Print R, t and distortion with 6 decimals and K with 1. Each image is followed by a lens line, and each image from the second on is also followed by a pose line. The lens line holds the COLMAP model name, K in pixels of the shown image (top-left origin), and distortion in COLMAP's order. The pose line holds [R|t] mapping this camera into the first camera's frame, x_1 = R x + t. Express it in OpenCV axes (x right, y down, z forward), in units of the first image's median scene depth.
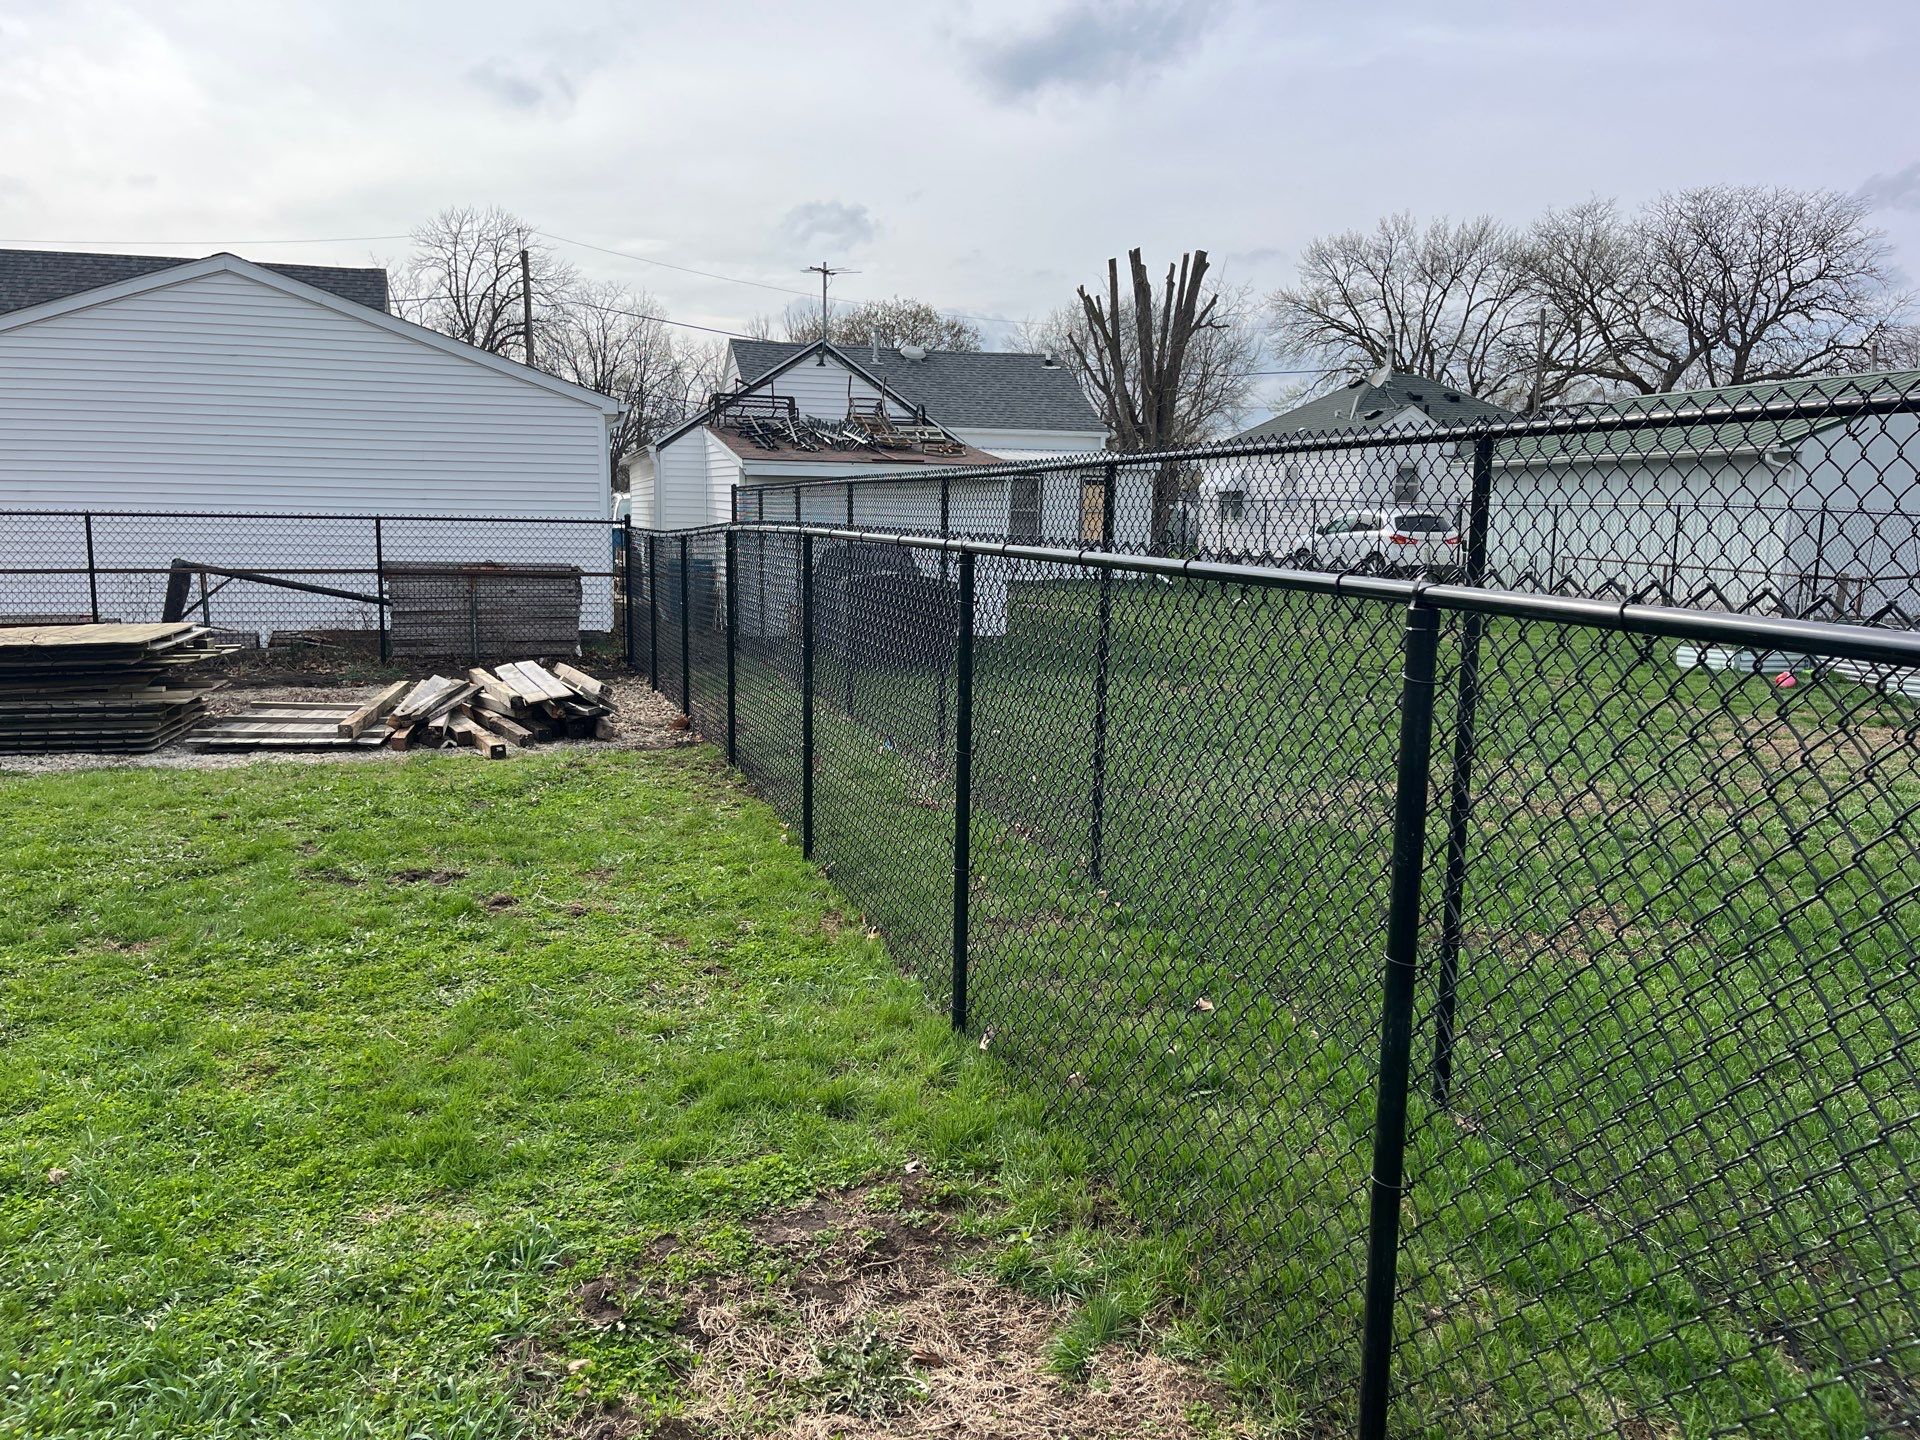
lens RADIAL K [[1451.5, 0, 960.0], [0, 1451.5, 720.0], [0, 0, 1]] dist [0.059907, -0.073532]
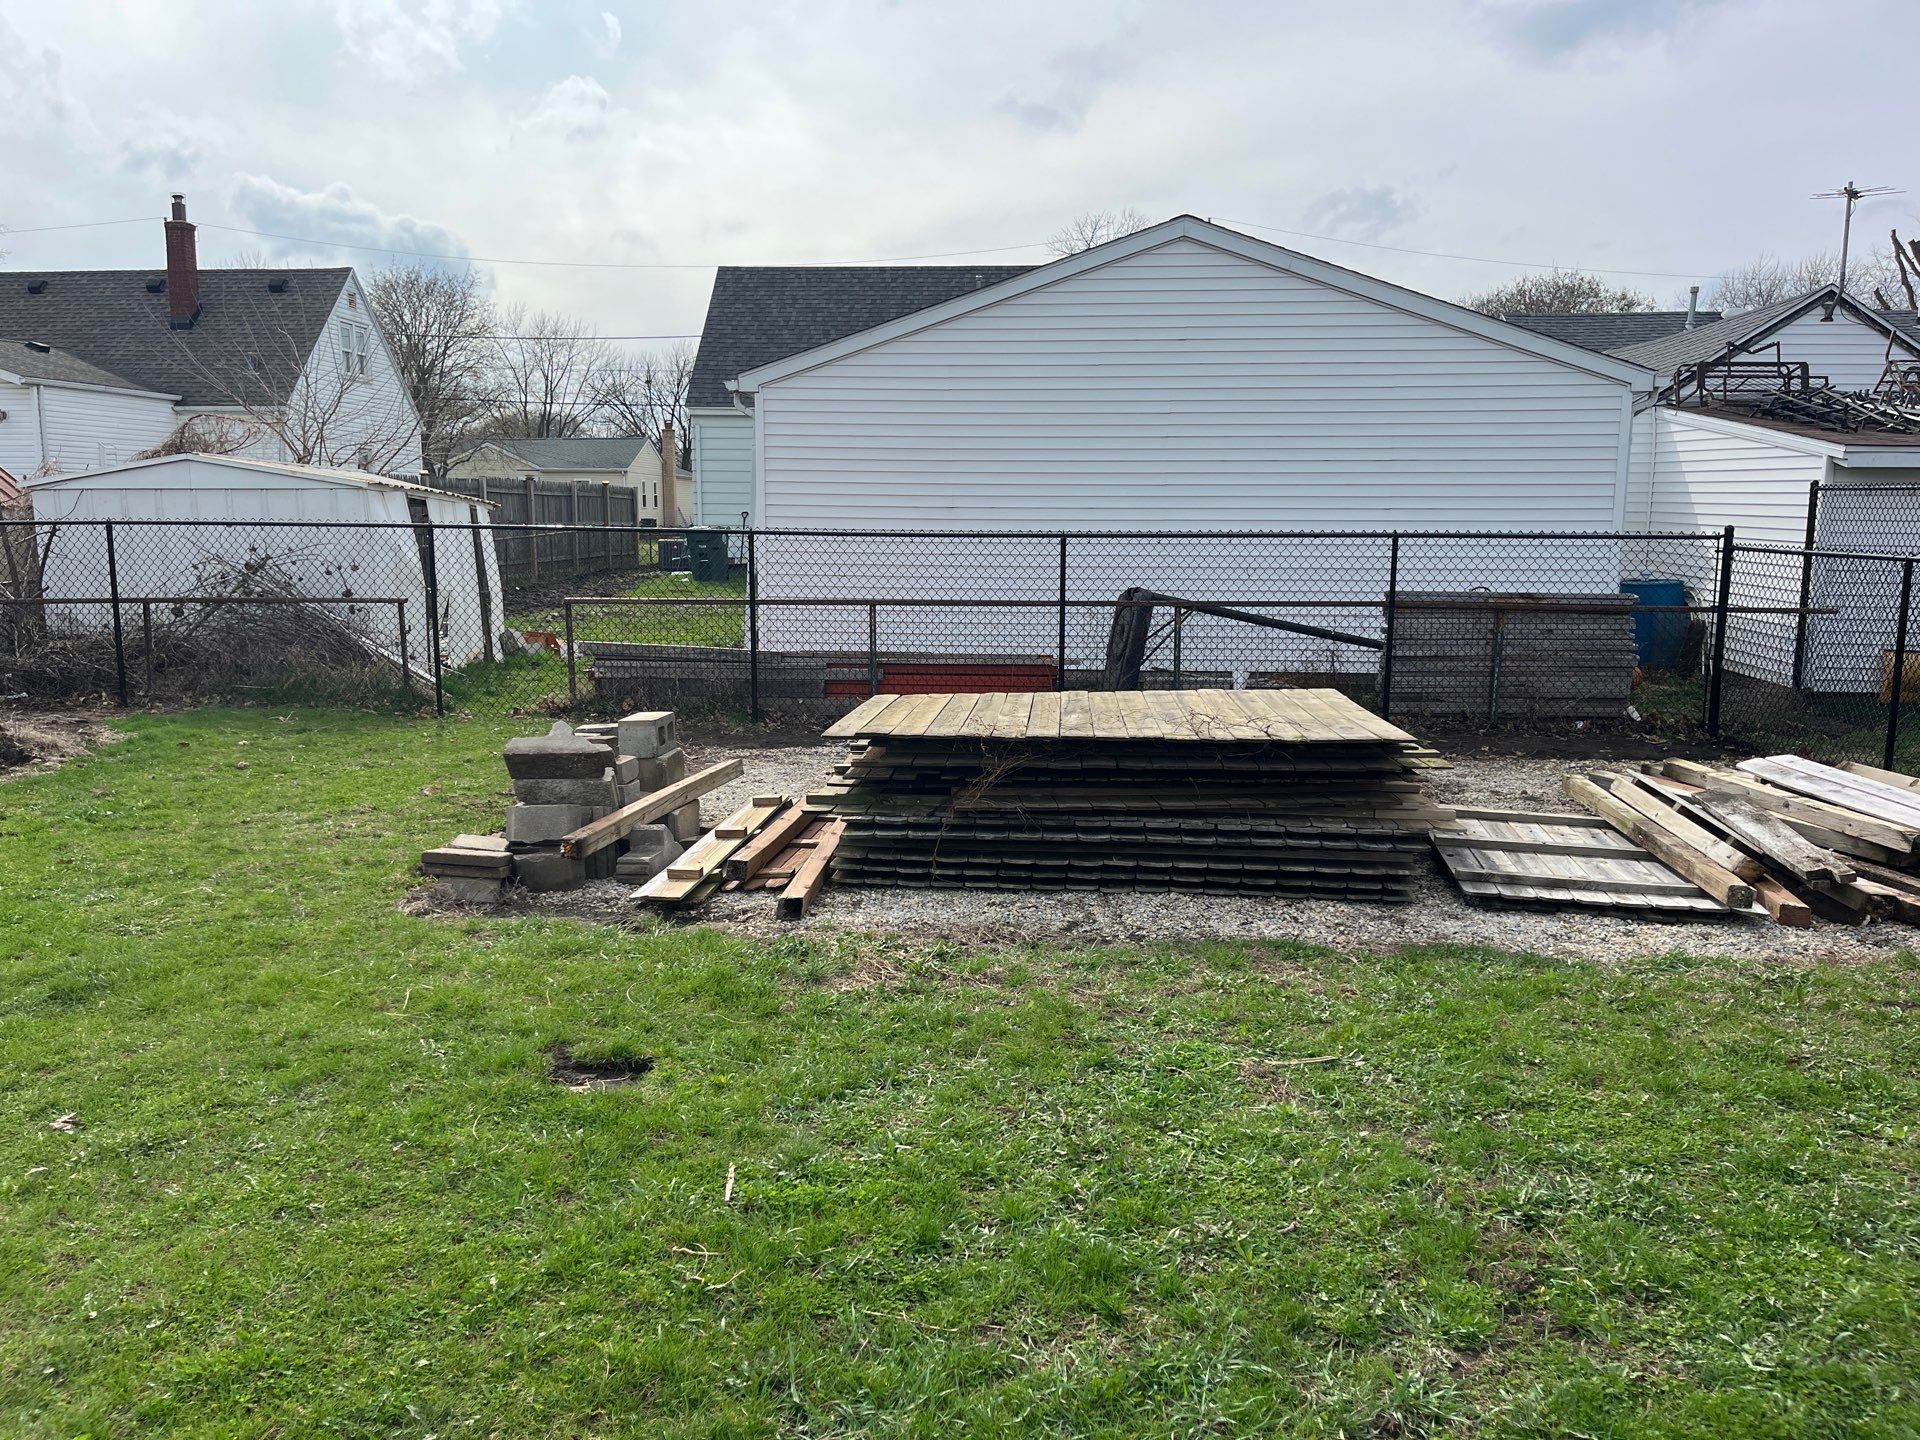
lens RADIAL K [[1451.5, 0, 960.0], [0, 1451.5, 720.0], [0, 0, 1]] dist [0.059907, -0.073532]
pose [[0.933520, 0.042161, -0.356038, -0.322963], [-0.041832, 0.999087, 0.008626, -0.036948], [0.356076, 0.006842, 0.934432, 0.193057]]
